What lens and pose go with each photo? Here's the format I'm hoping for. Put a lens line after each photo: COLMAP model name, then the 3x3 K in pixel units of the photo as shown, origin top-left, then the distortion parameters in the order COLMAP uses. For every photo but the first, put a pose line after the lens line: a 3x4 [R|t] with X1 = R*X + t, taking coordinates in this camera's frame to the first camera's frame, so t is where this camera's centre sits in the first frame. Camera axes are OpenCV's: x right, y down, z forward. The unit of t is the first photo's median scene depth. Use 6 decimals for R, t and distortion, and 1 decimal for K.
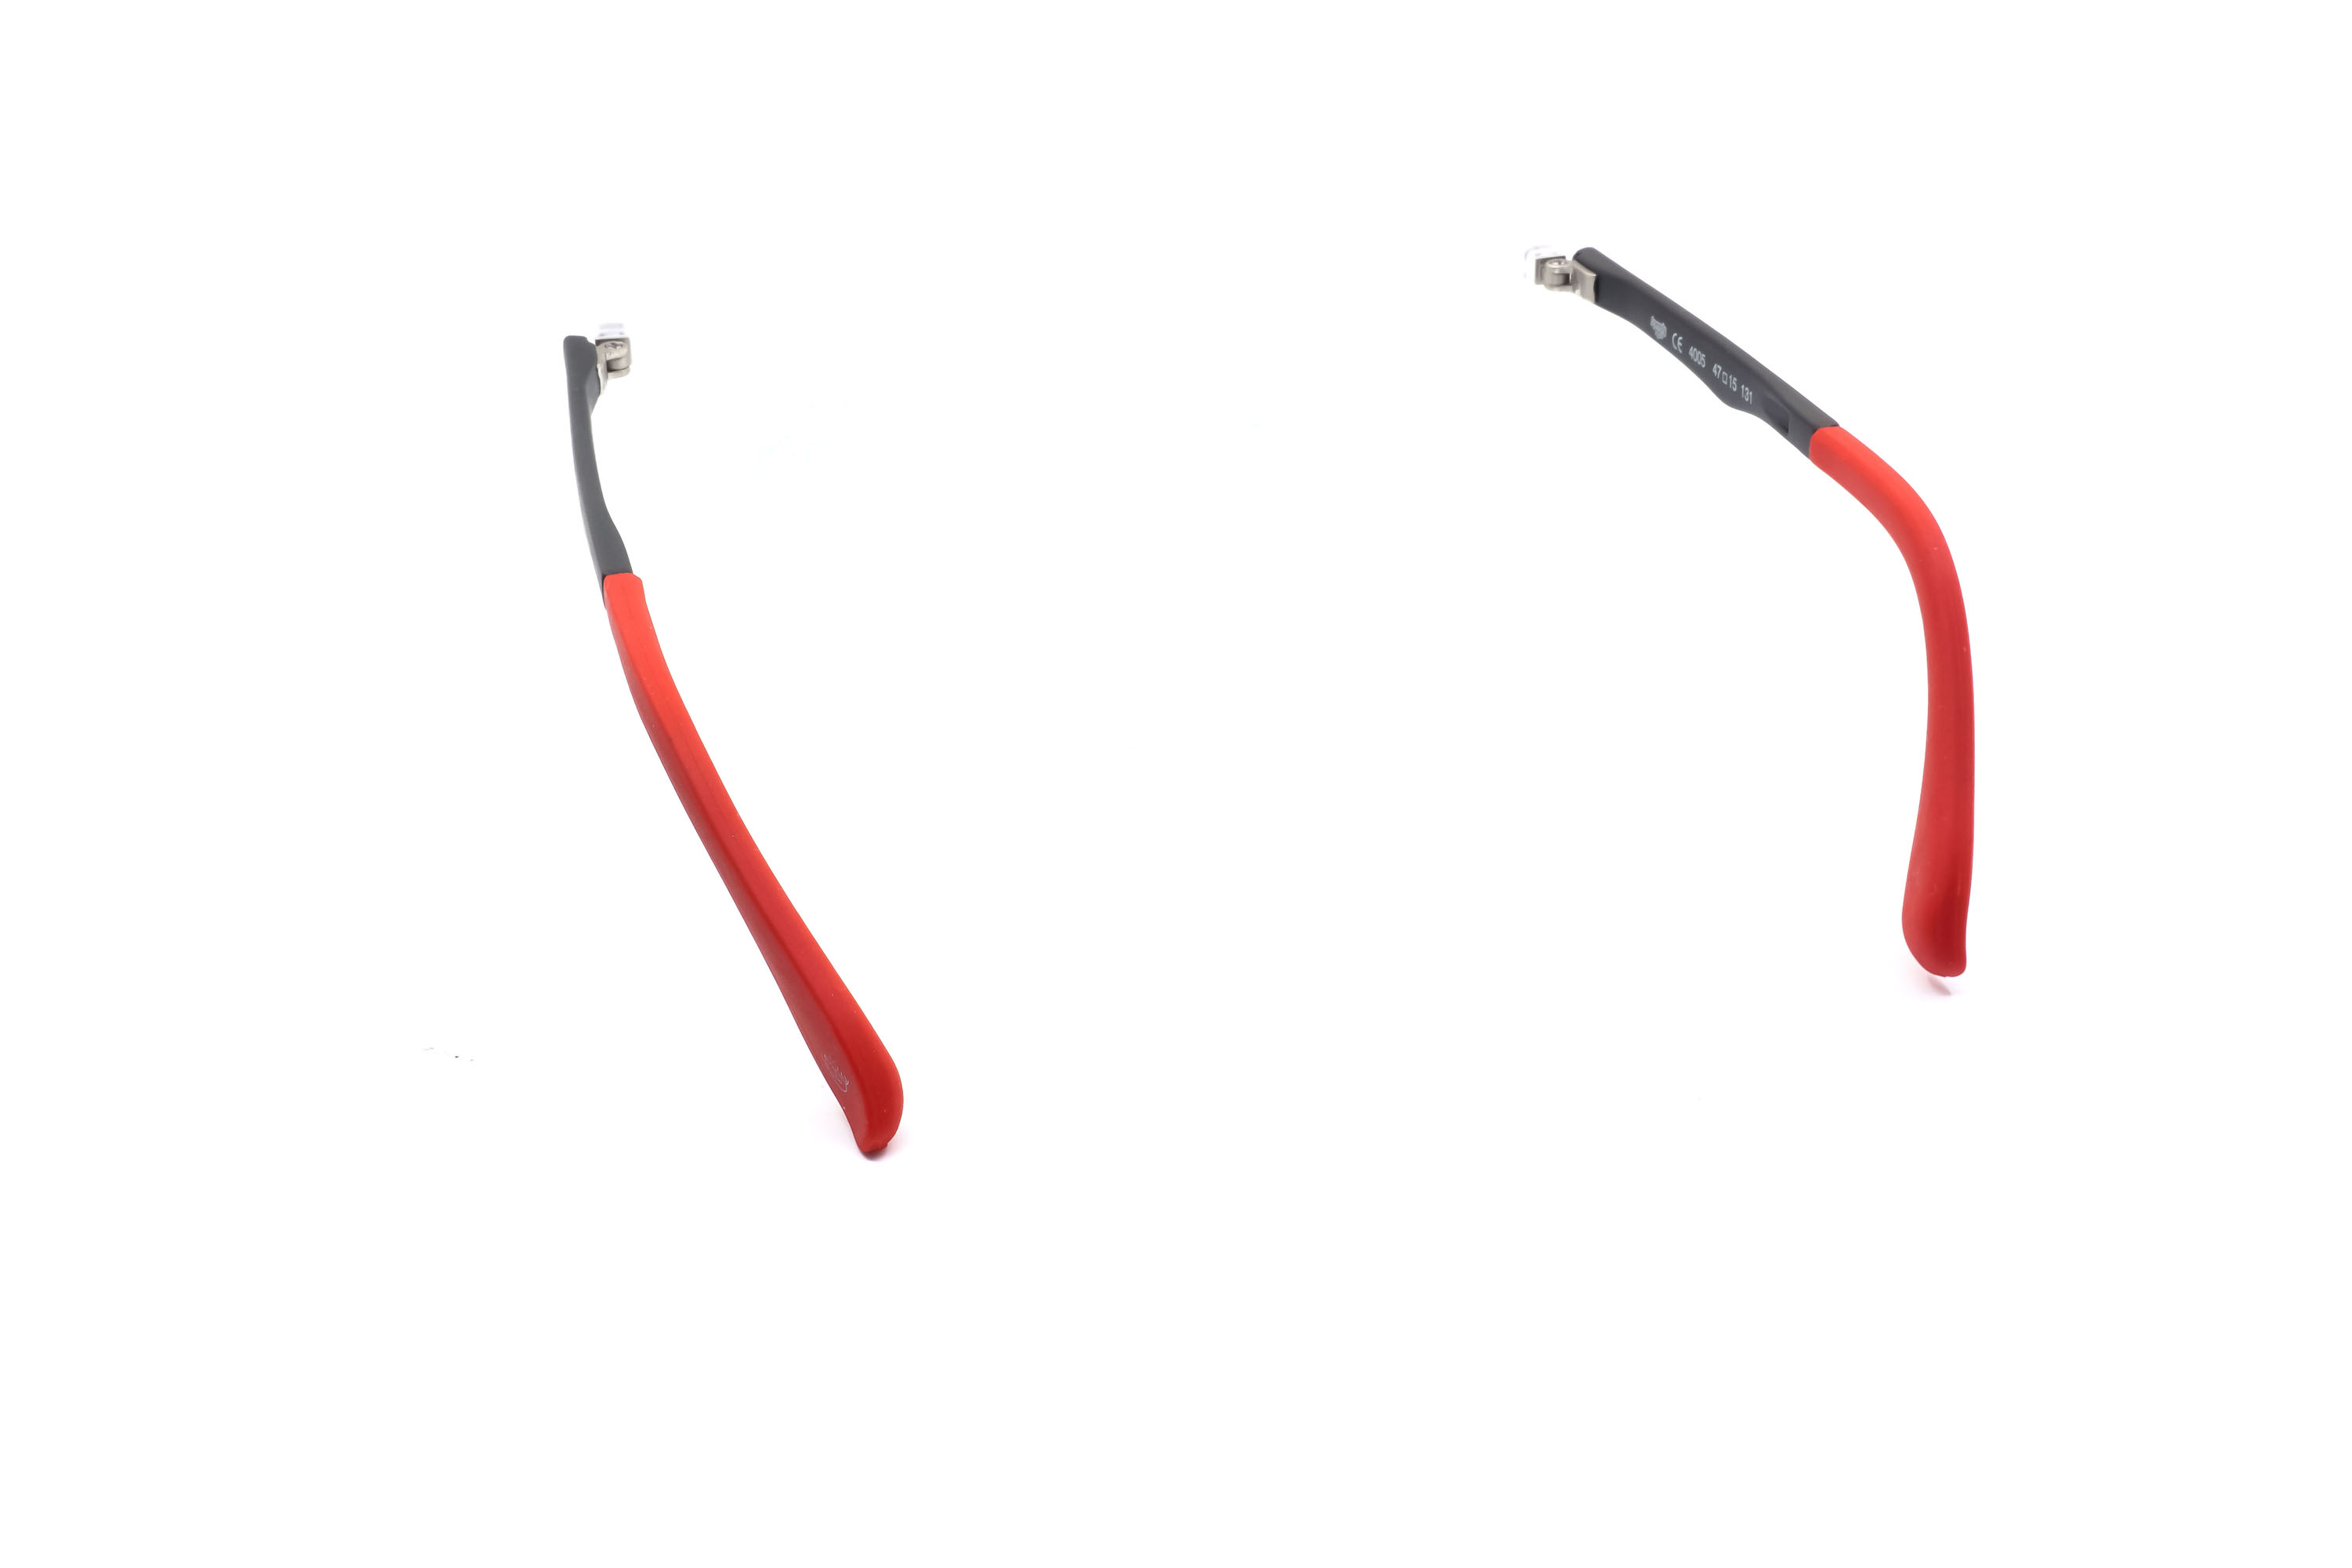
lens RADIAL K [[2413.0, 0, 1176.6], [0, 2413.0, 772.7], [0, 0, 1]] dist [-0.000427, 0.000000]
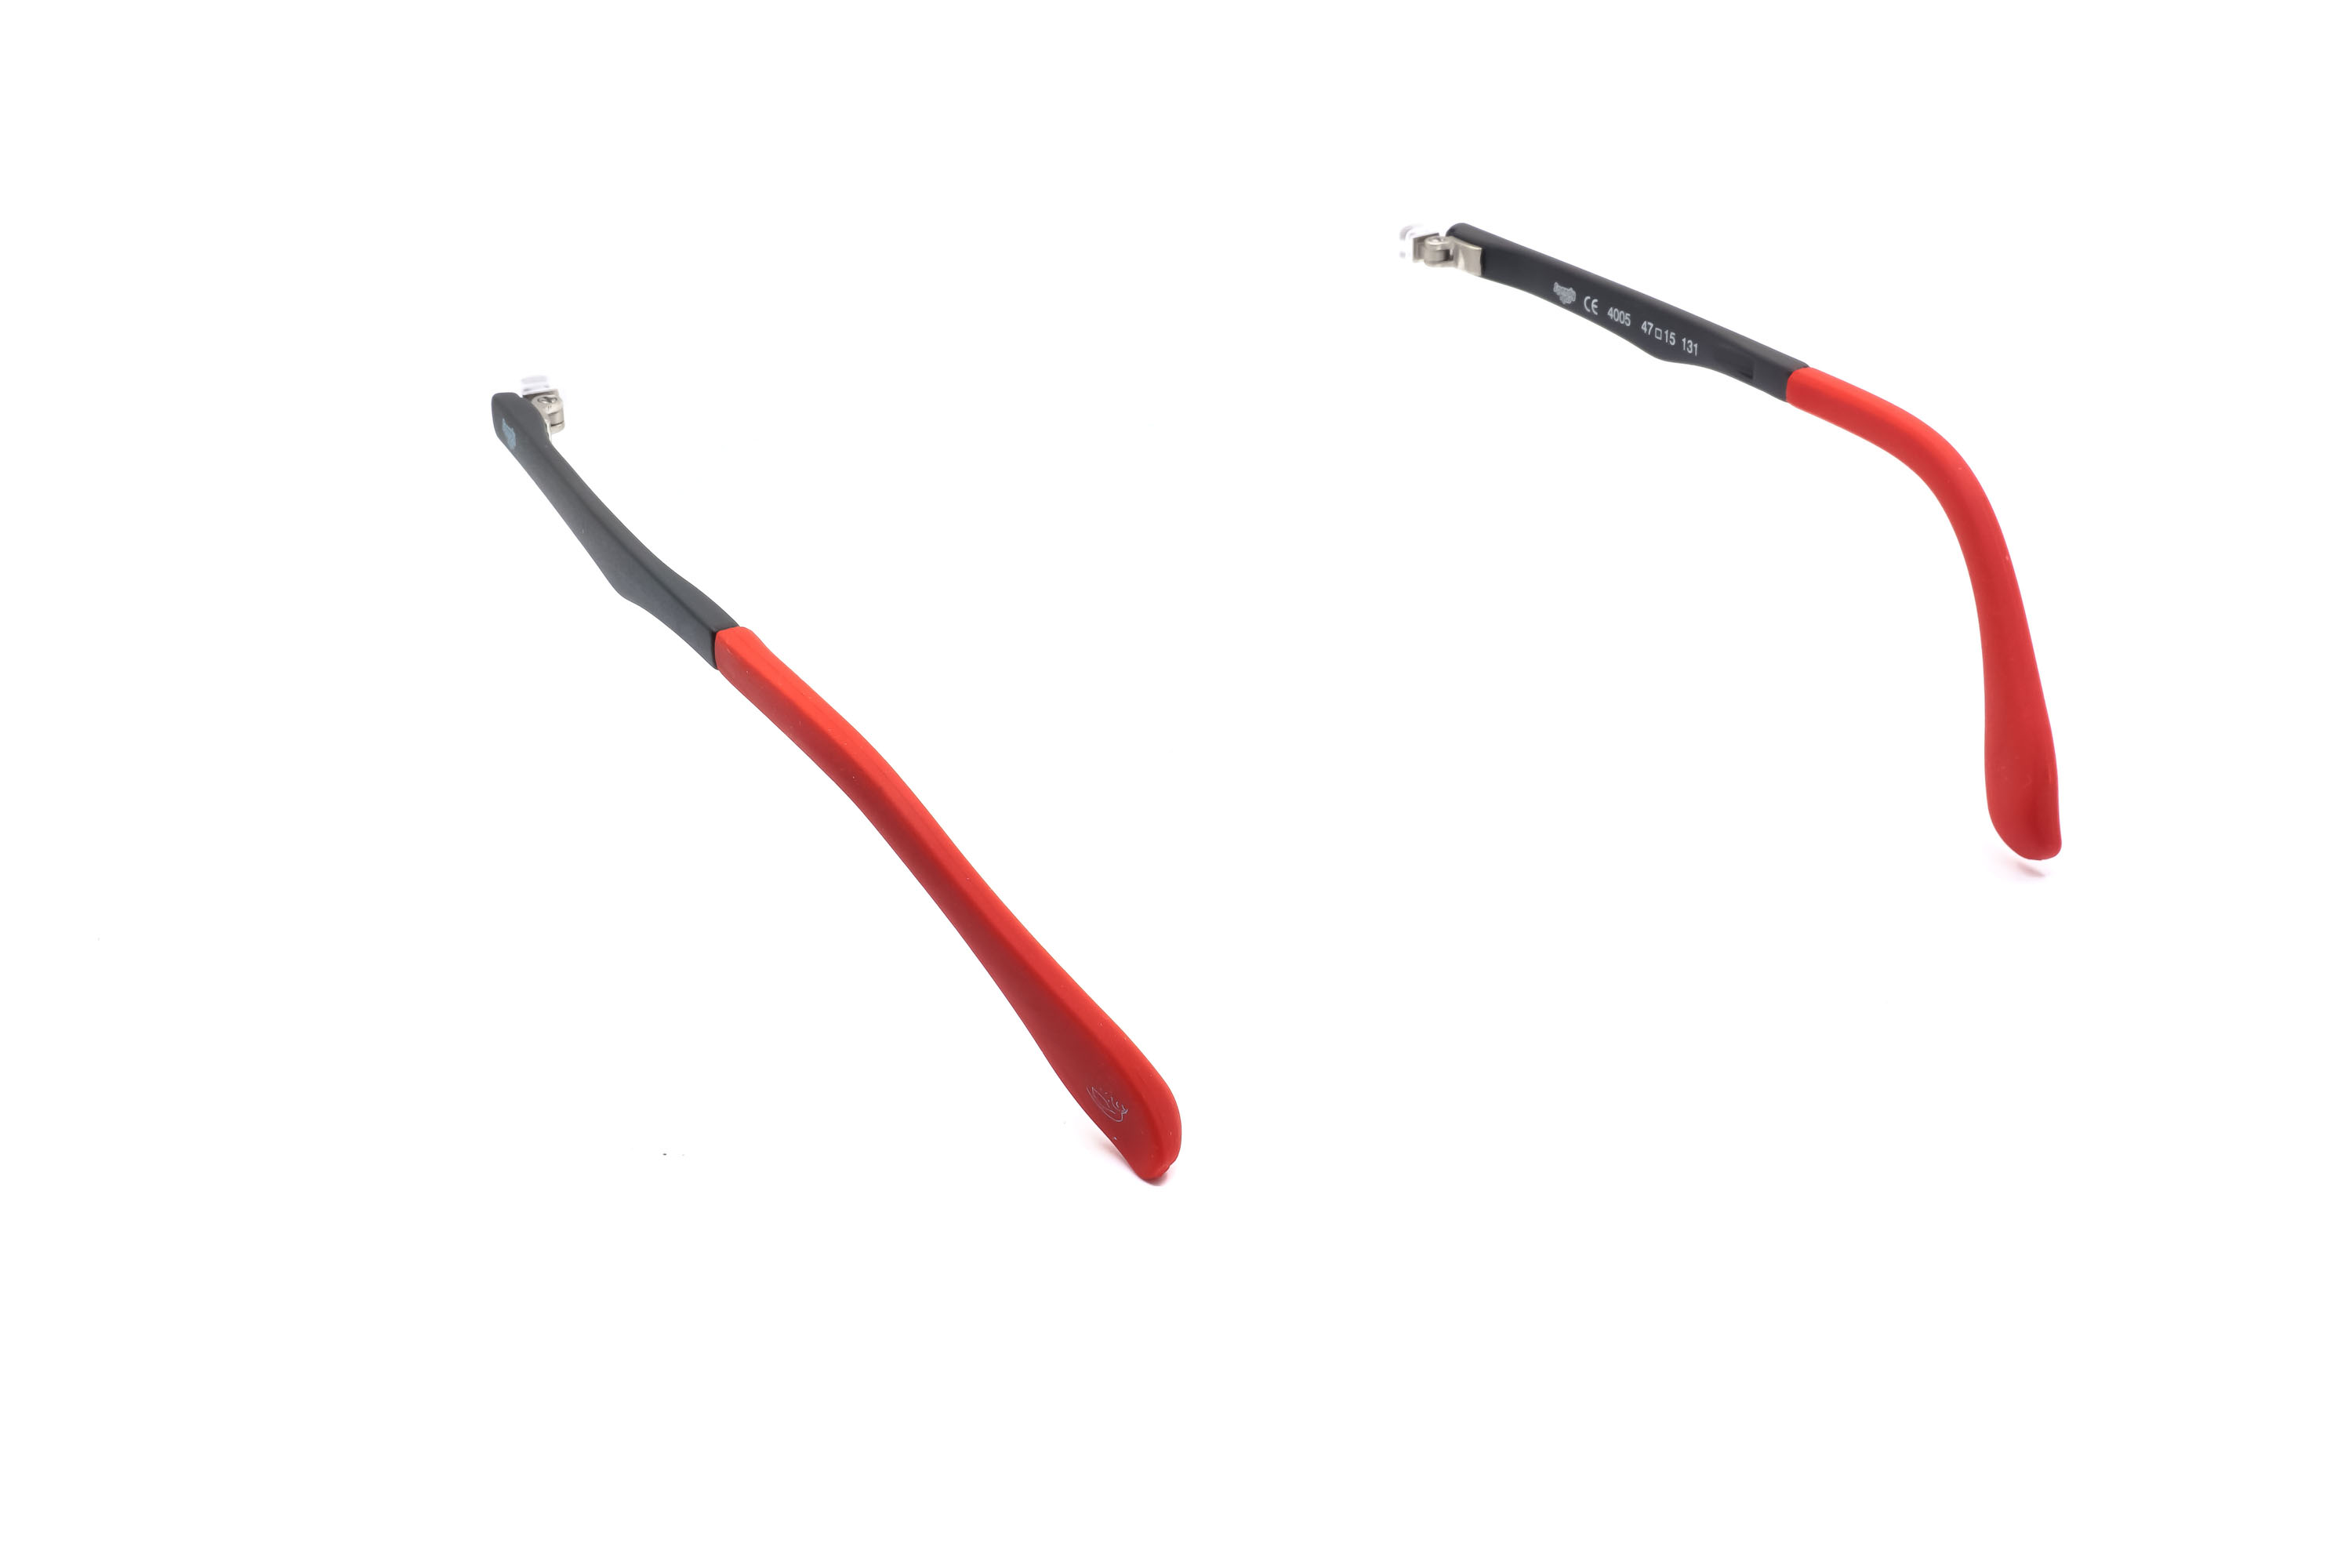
lens RADIAL K [[2413.0, 0, 1174.9], [0, 2413.0, 780.8], [0, 0, 1]] dist [-0.000427, 0.000000]
pose [[0.966637, -0.125366, 0.223376, -0.222252], [0.125158, 0.992021, 0.015144, -0.011997], [-0.223492, 0.013318, 0.974615, 0.023480]]
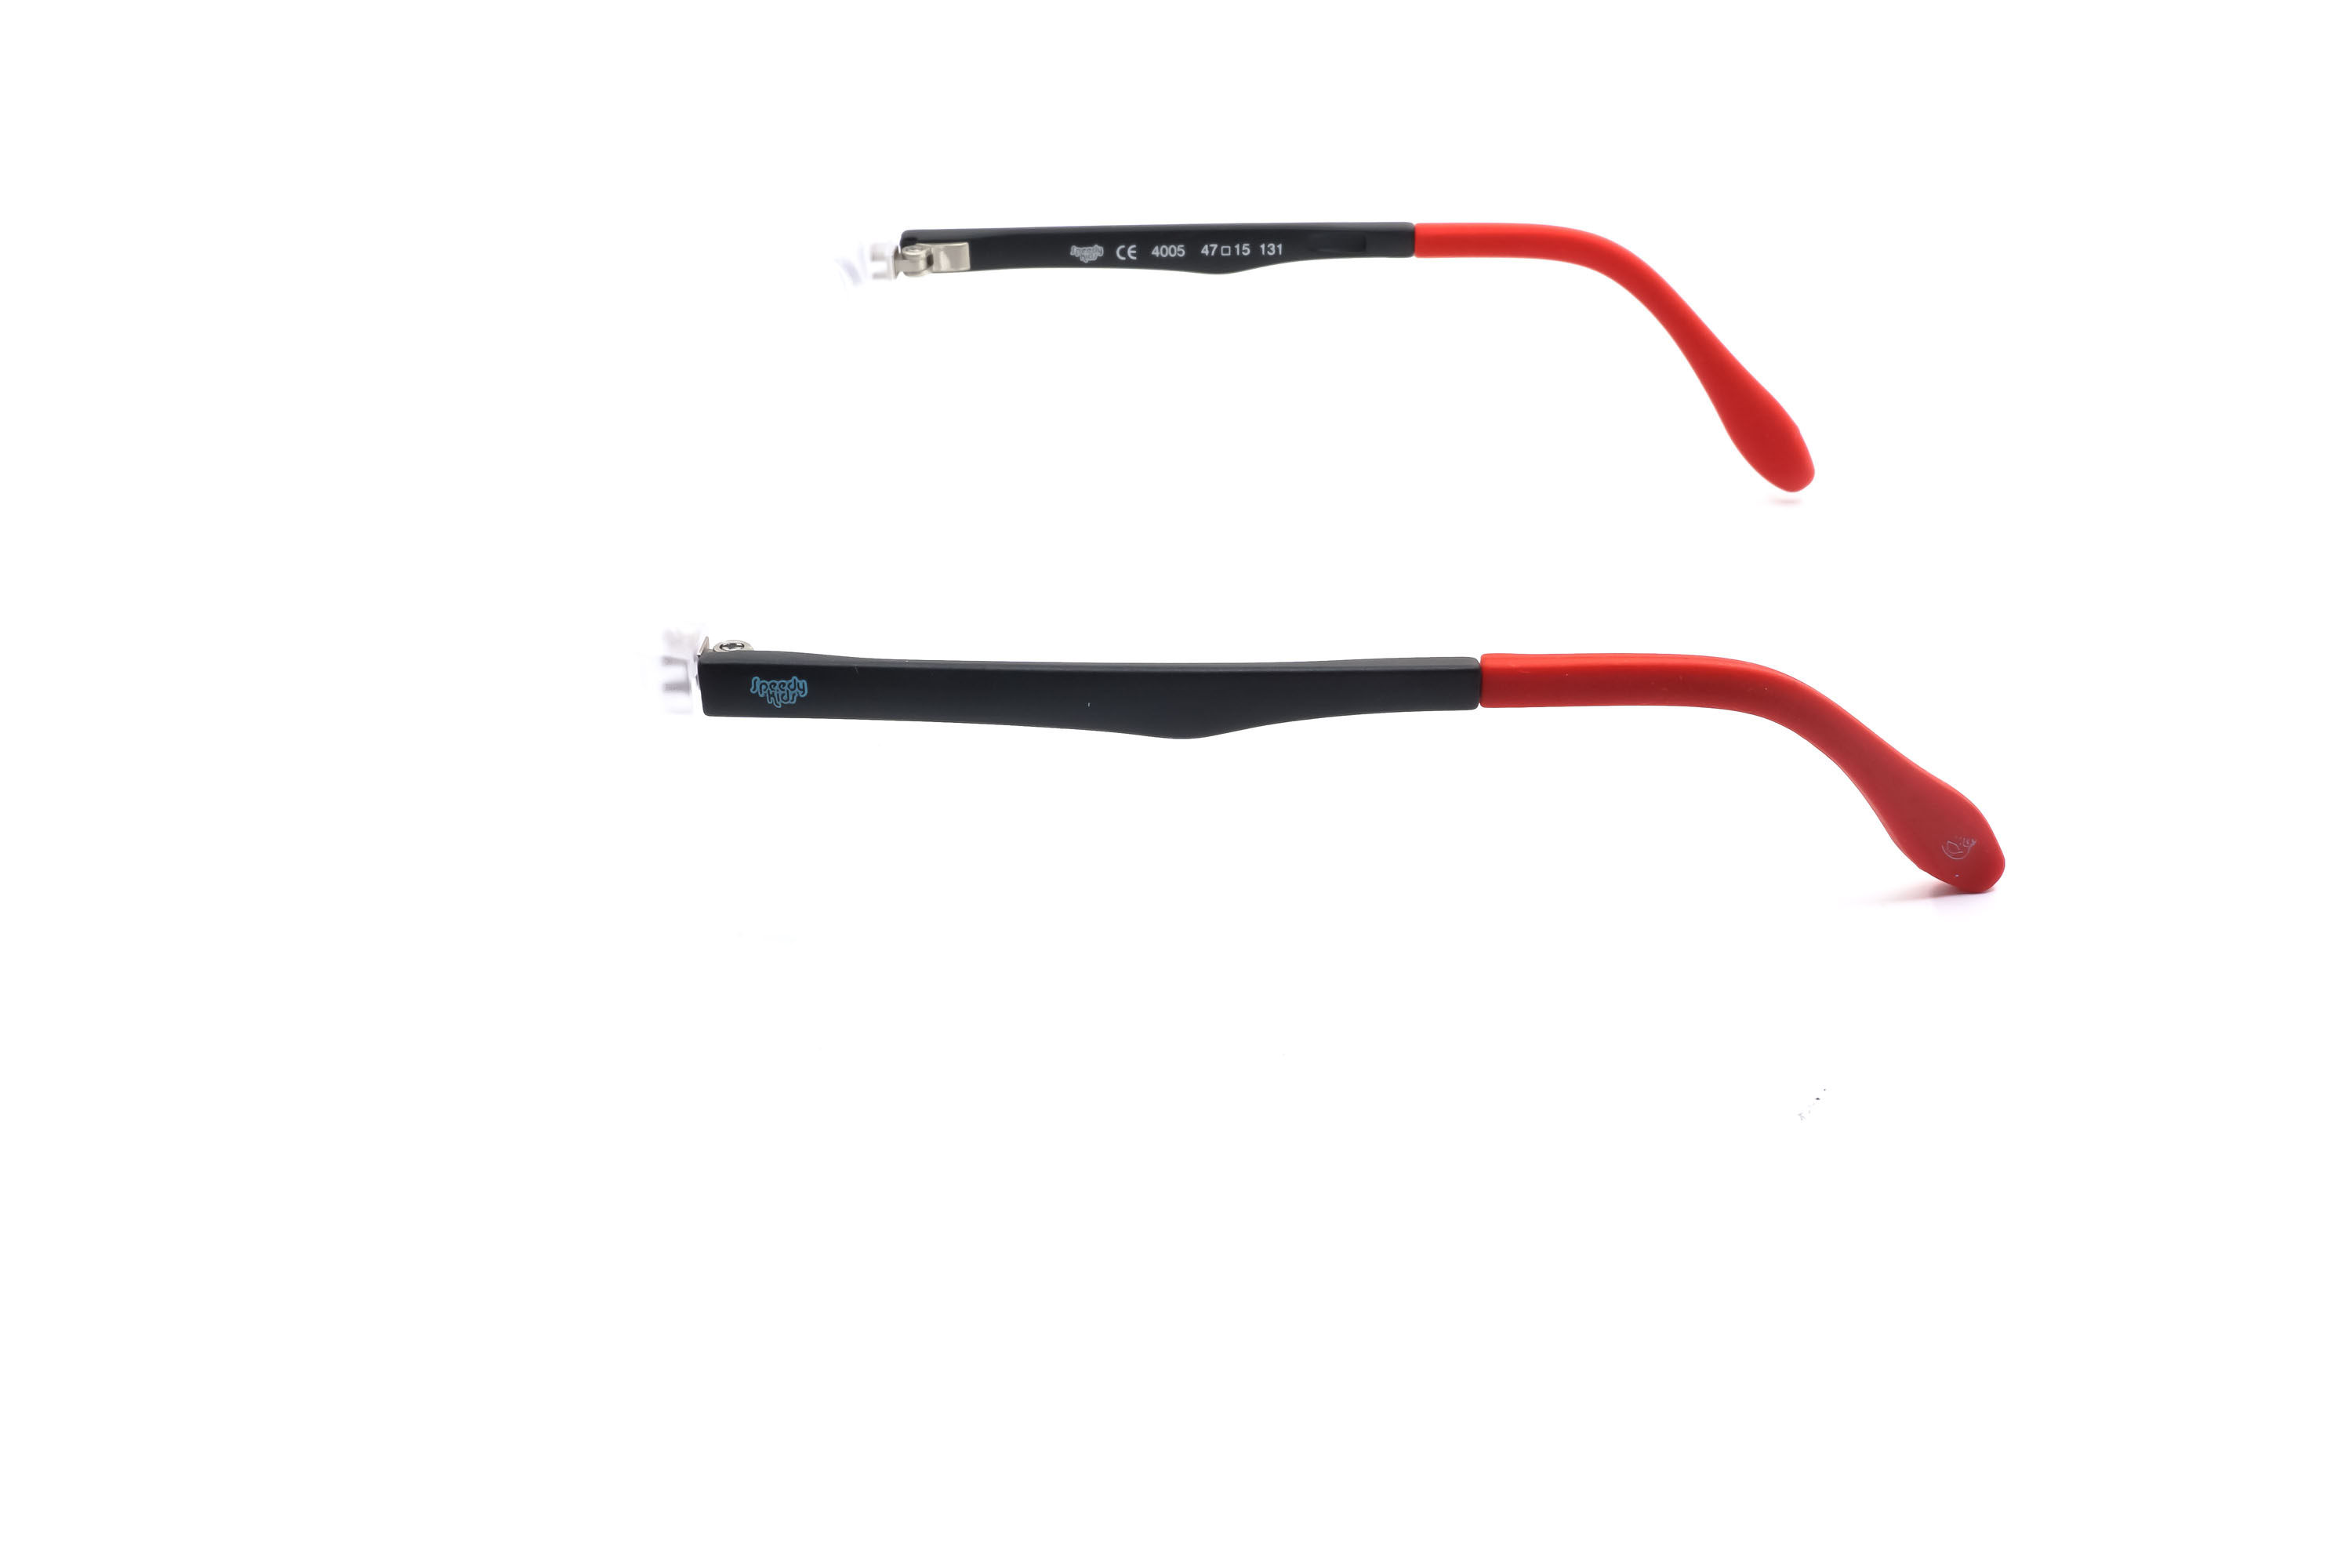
lens RADIAL K [[2413.0, 0, 1165.1], [0, 2413.0, 785.0], [0, 0, 1]] dist [-0.000427, 0.000000]
pose [[0.256555, -0.461489, 0.849239, -0.845075], [0.474228, 0.825719, 0.305444, -0.303525], [-0.842192, 0.324370, 0.430693, 0.569901]]
